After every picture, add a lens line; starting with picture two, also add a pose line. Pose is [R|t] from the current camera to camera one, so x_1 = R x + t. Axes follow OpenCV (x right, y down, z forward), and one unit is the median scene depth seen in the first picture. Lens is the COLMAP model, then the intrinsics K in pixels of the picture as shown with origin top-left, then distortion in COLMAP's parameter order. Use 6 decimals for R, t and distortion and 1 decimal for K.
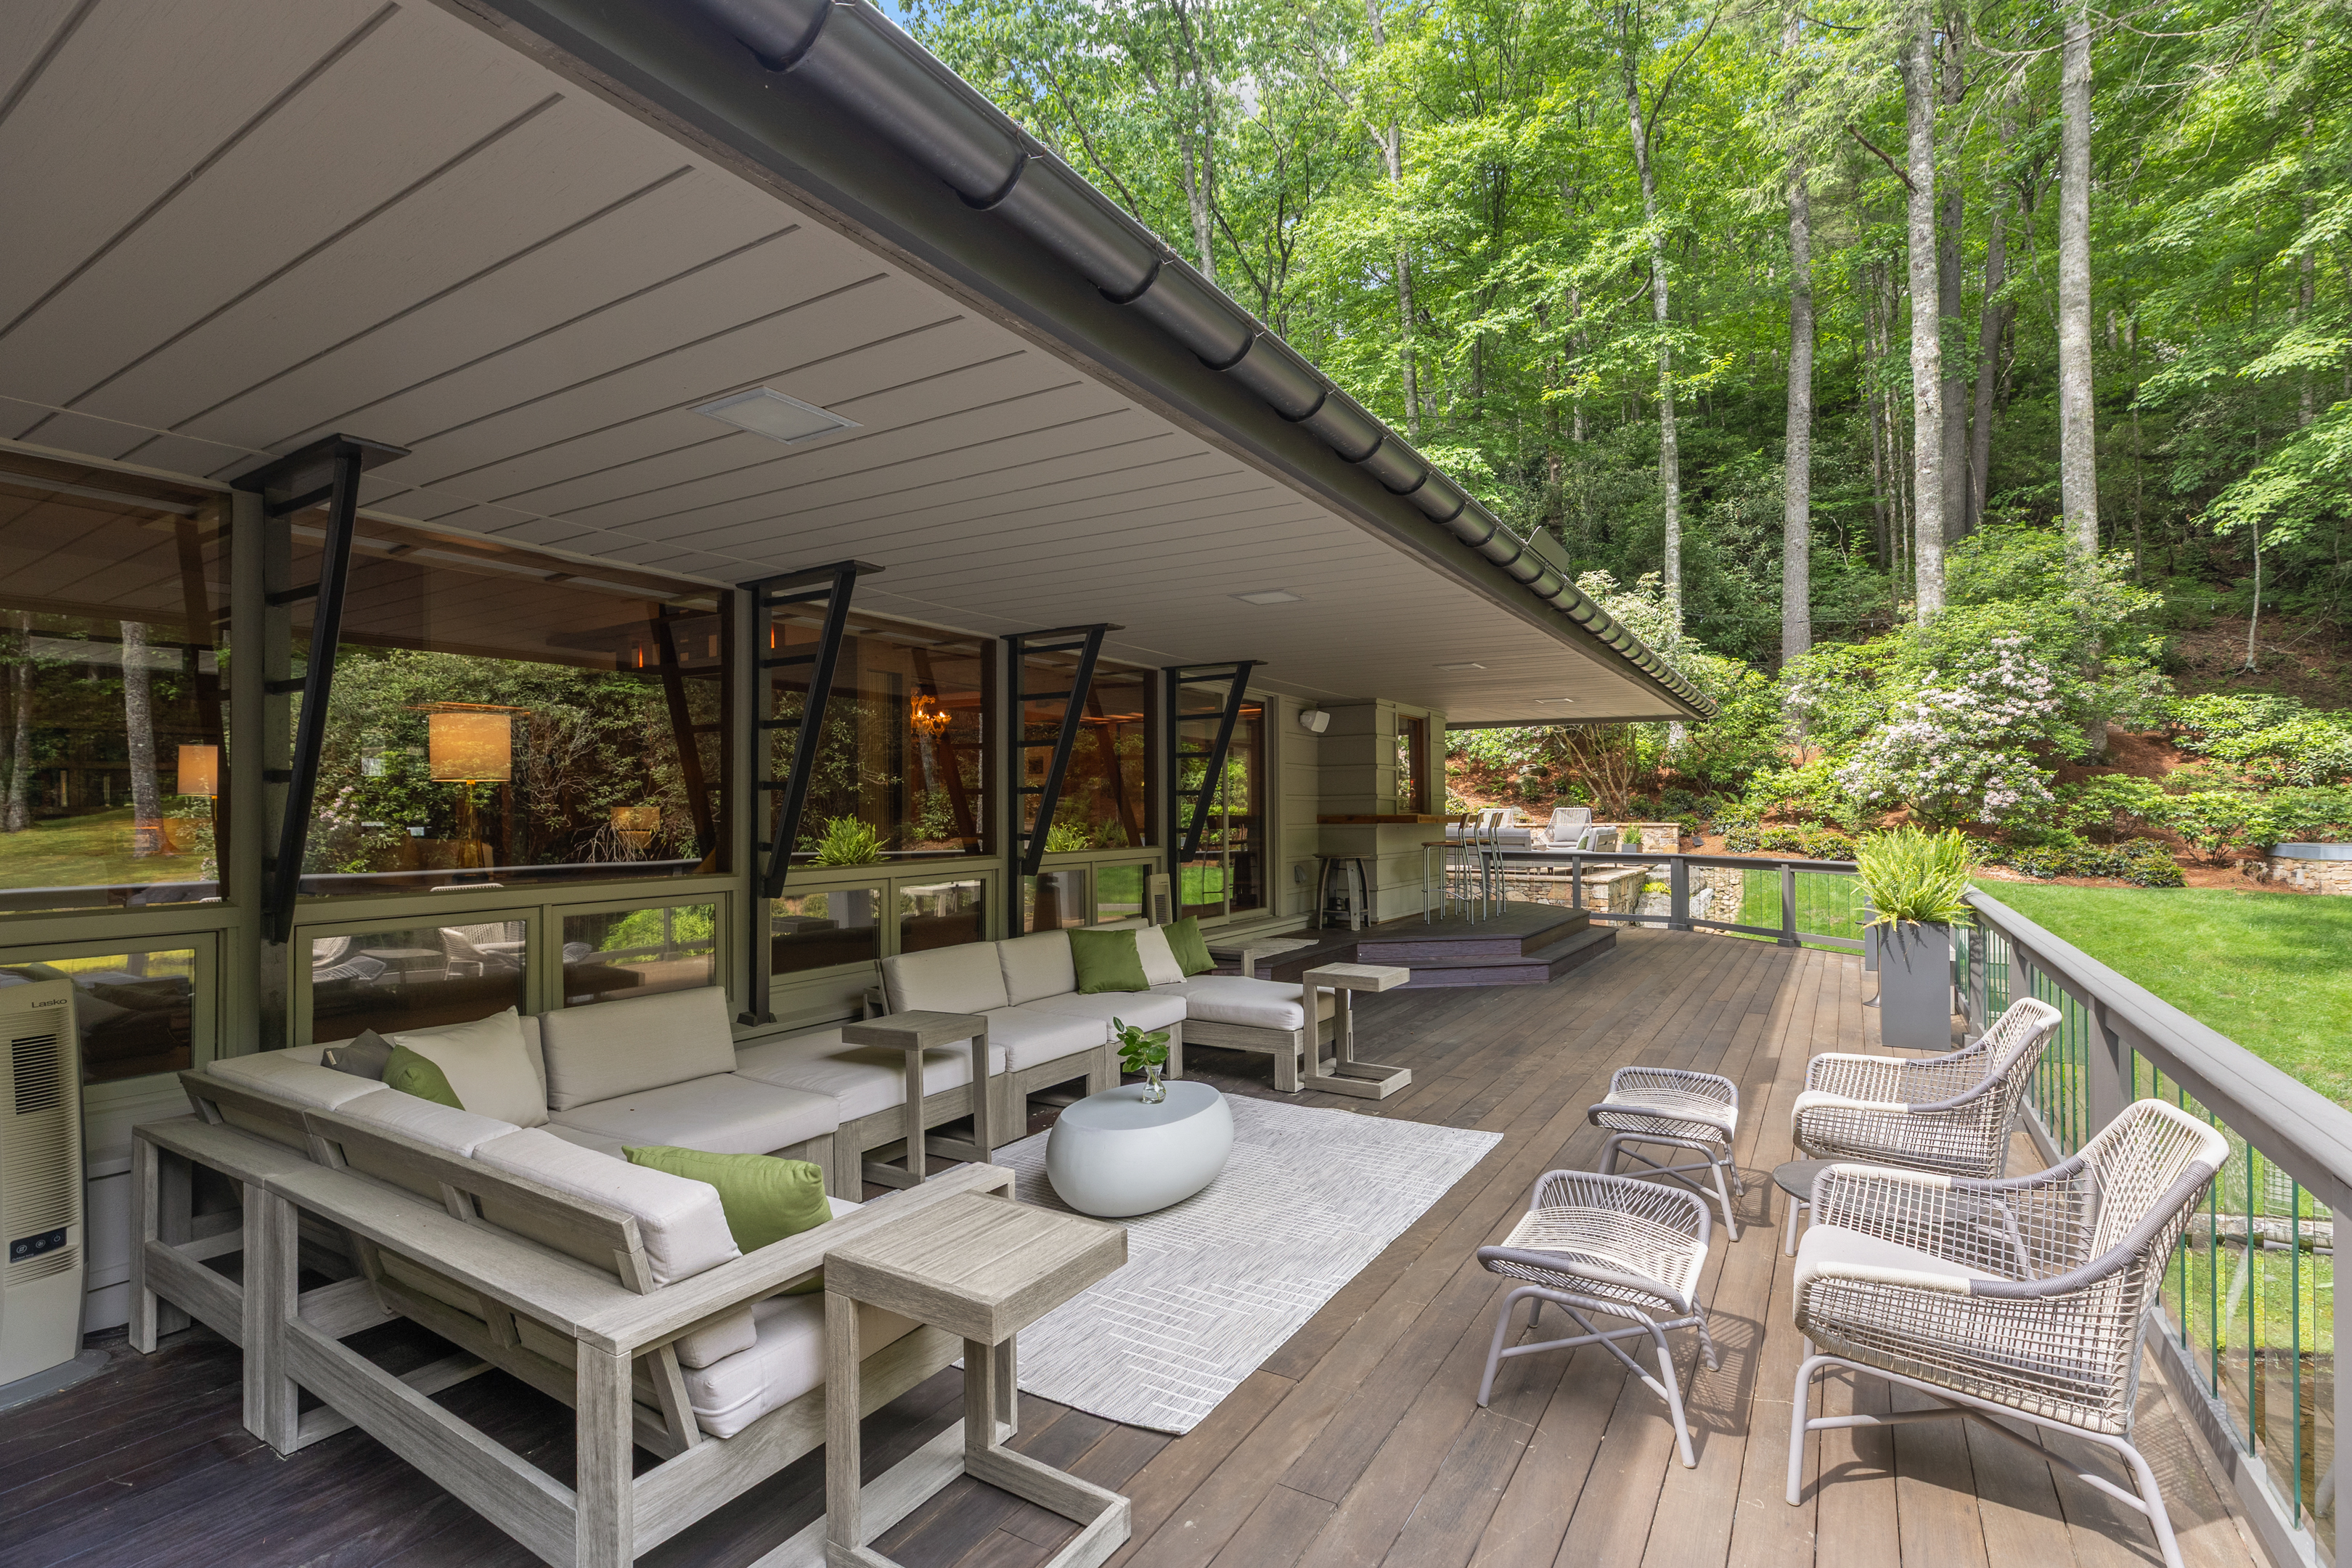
lens RADIAL K [[1064.6, 0, 1202.3], [0, 1064.6, 795.3], [0, 0, 1]] dist [0.003560, 0.000045]
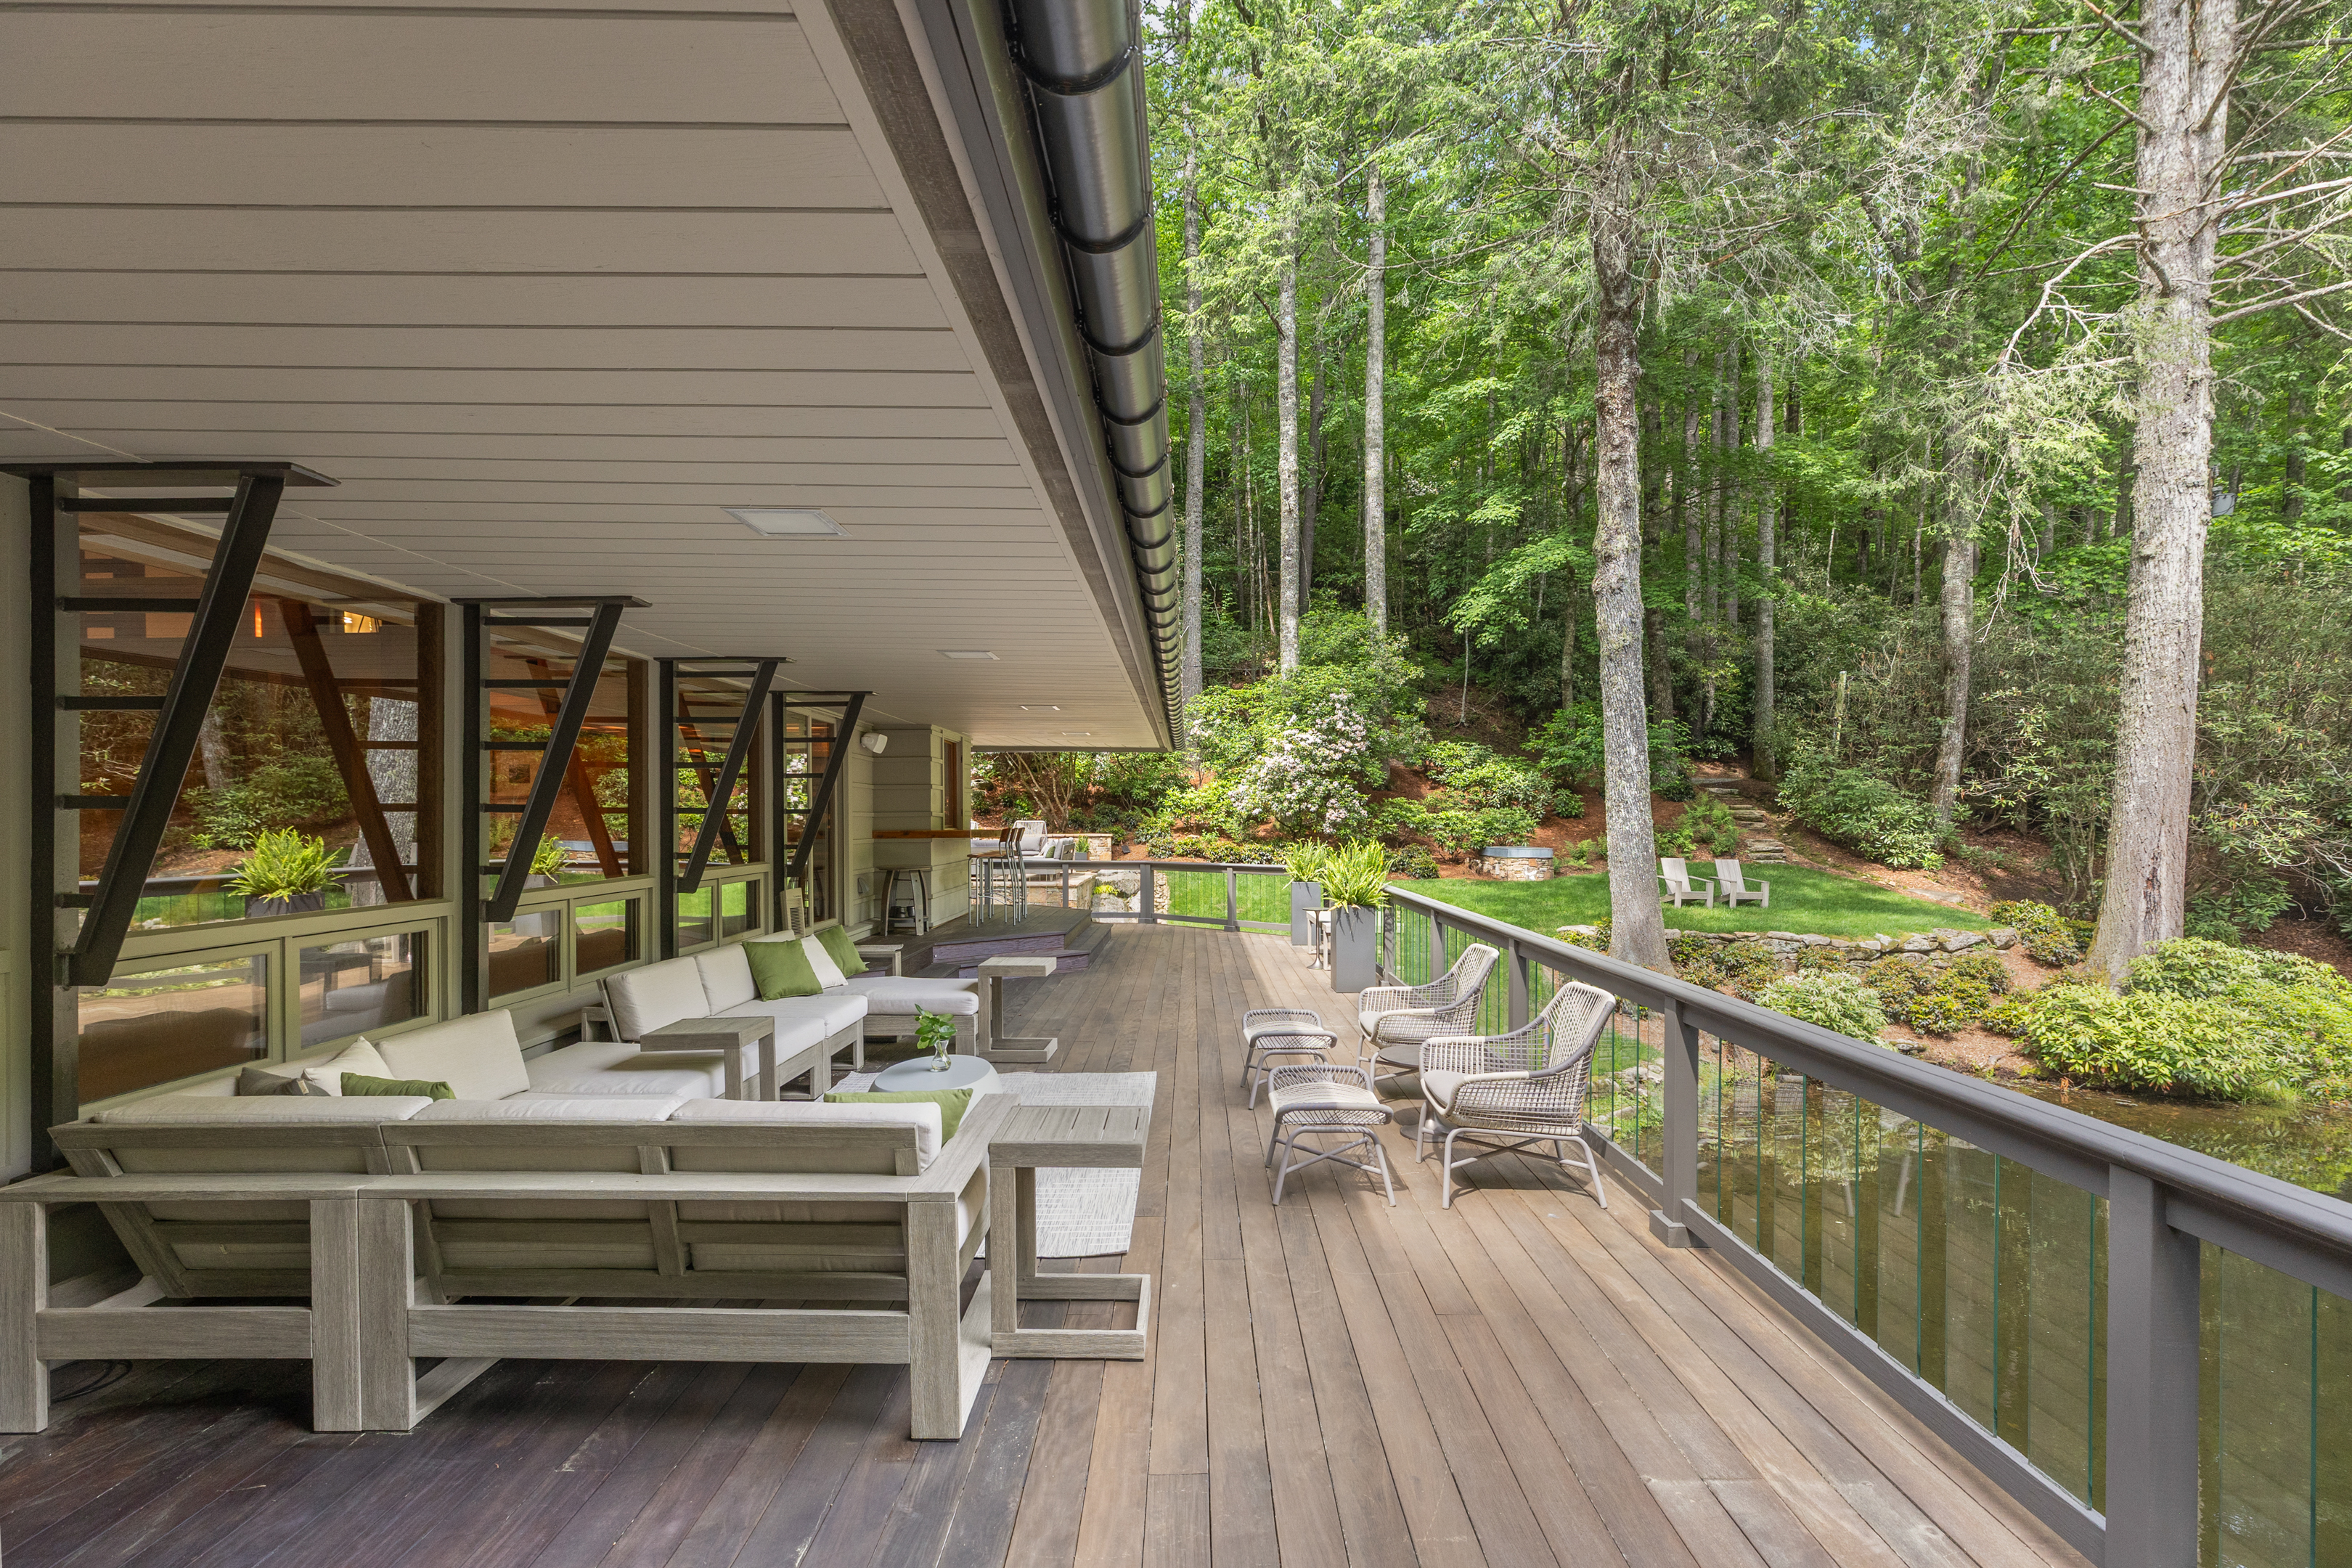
lens RADIAL K [[1063.4, 0, 1169.4], [0, 1063.4, 815.4], [0, 0, 1]] dist [0.001701, -0.000078]
pose [[0.865697, 0.005432, 0.500540, -0.088789], [-0.010788, 0.999911, 0.007807, -0.004129], [-0.500453, -0.012159, 0.865678, -0.040535]]
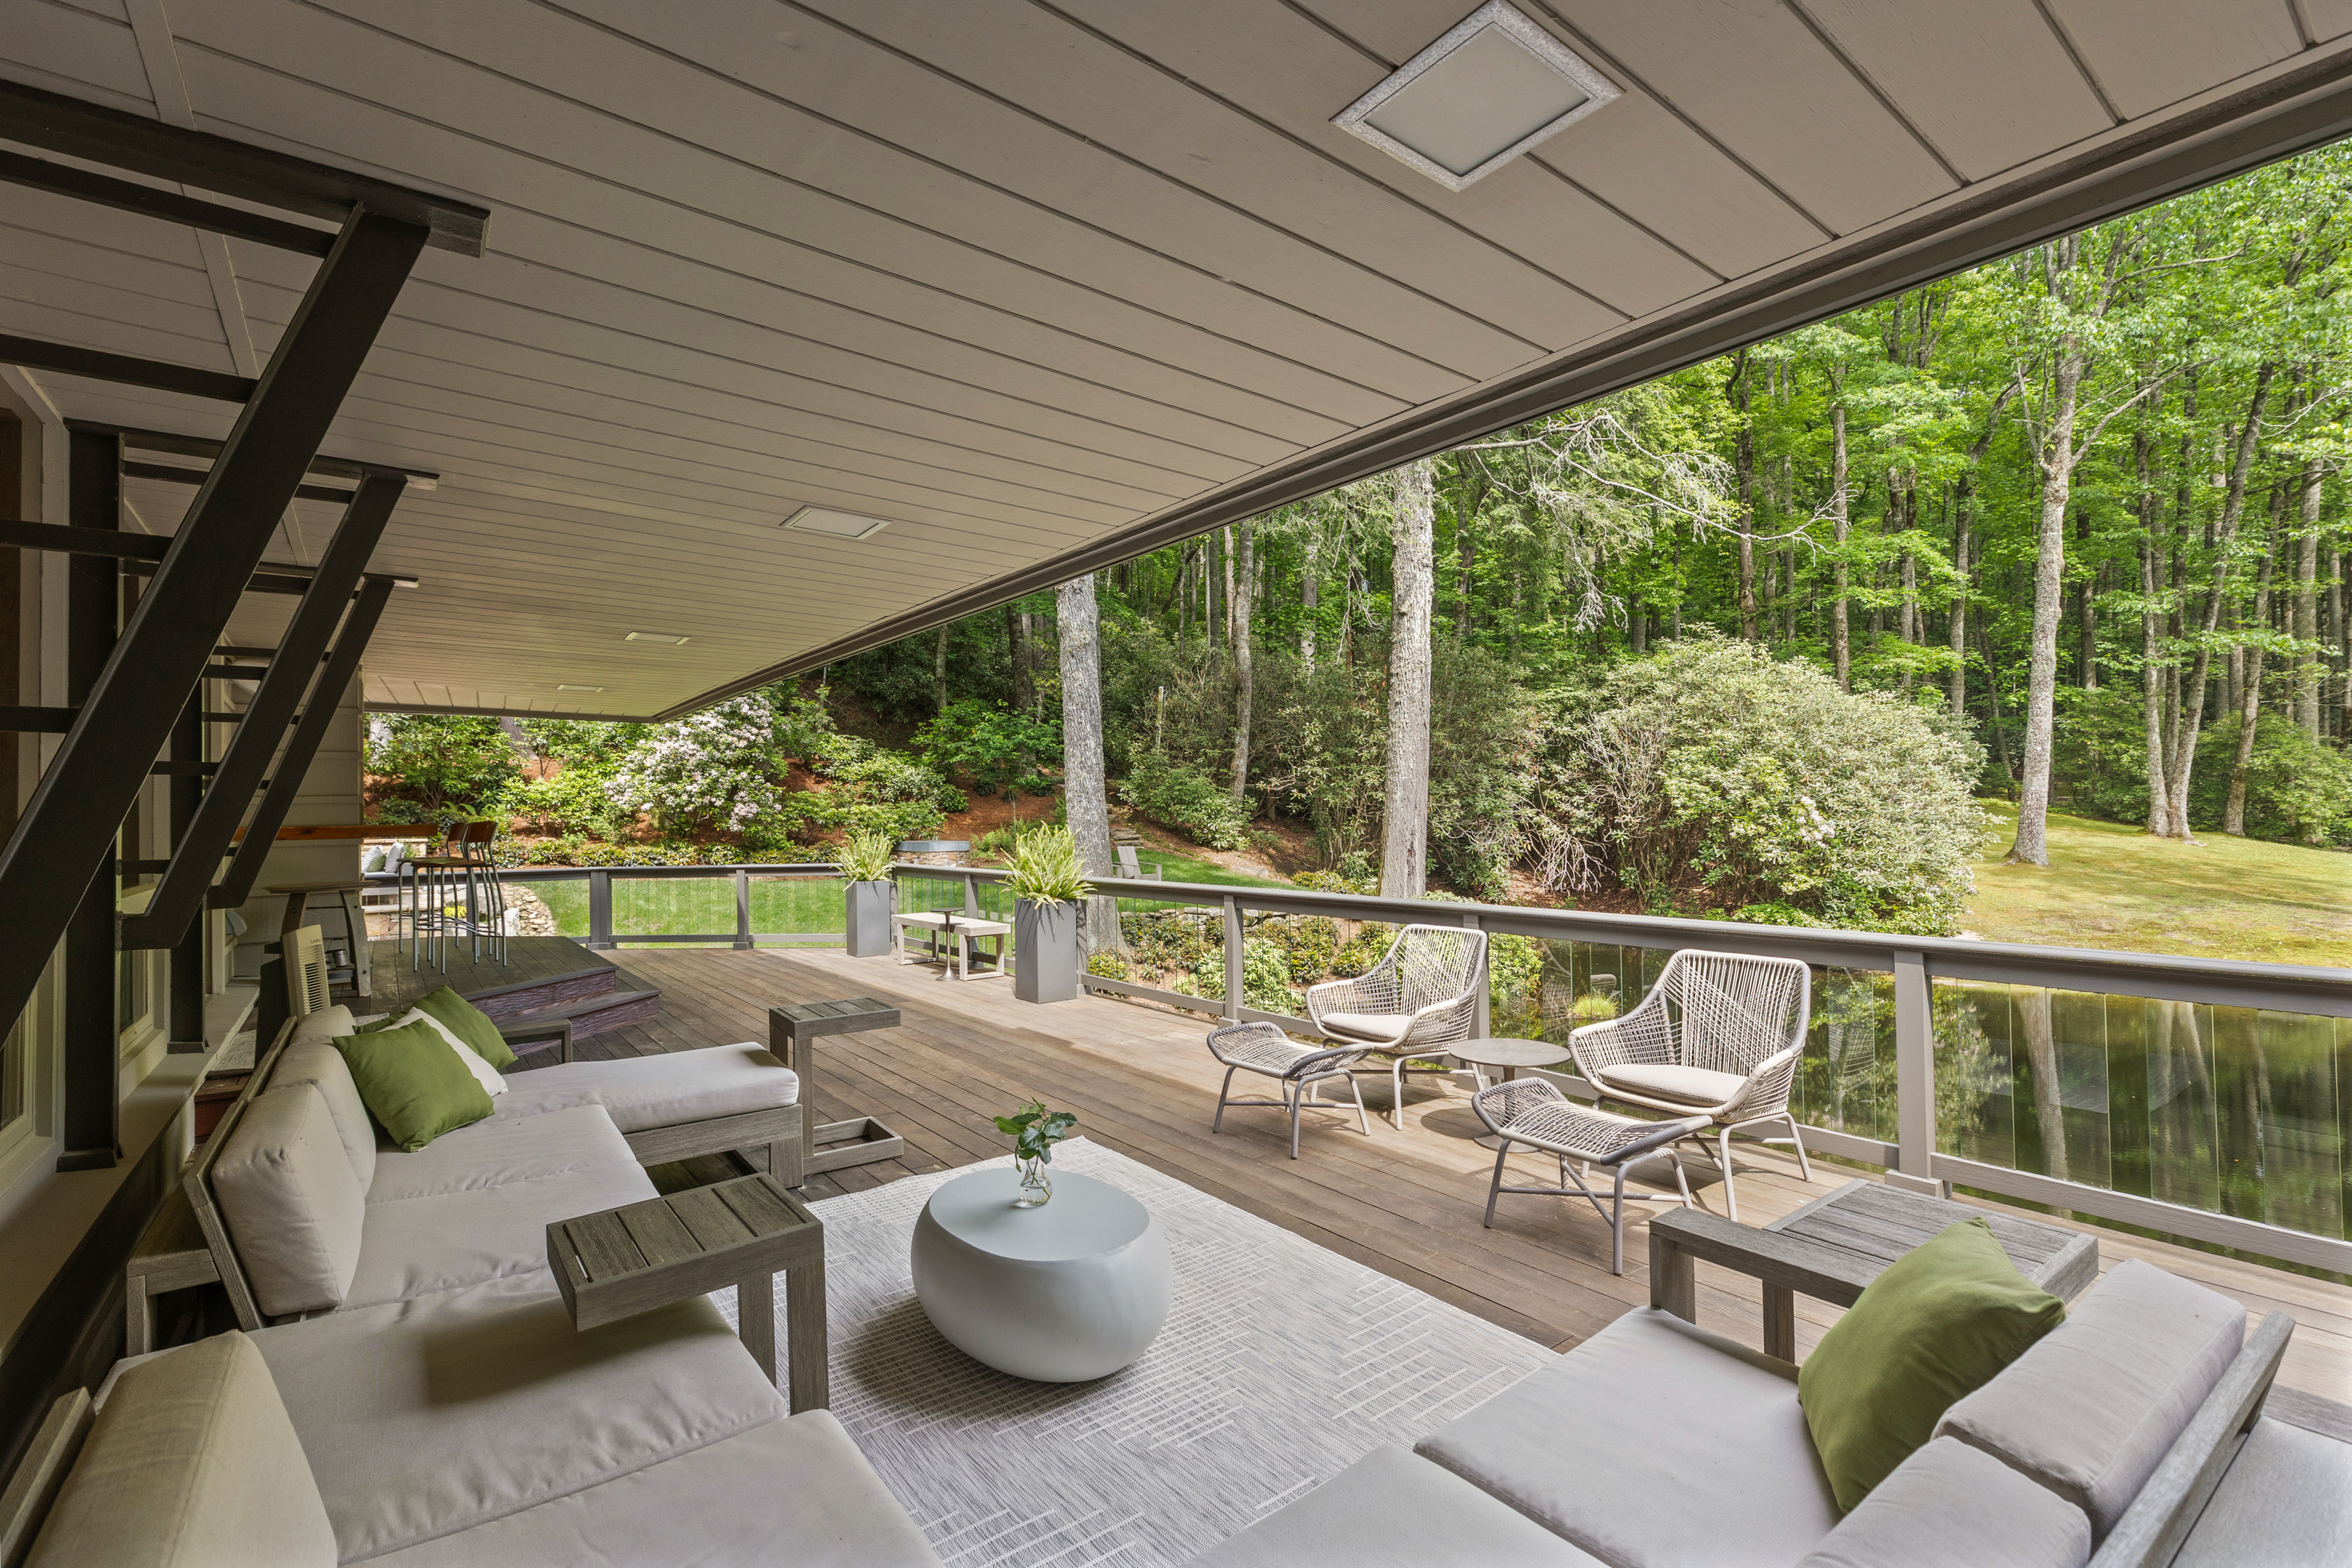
lens RADIAL K [[1046.5, 0, 1176.0], [0, 1046.5, 784.0], [0, 0, 1]] dist [0.000384, -0.000042]
pose [[0.367771, 0.025165, 0.929576, -0.136725], [-0.001163, 0.999645, -0.026602, 0.004340], [-0.929916, 0.008702, 0.367670, 0.130066]]
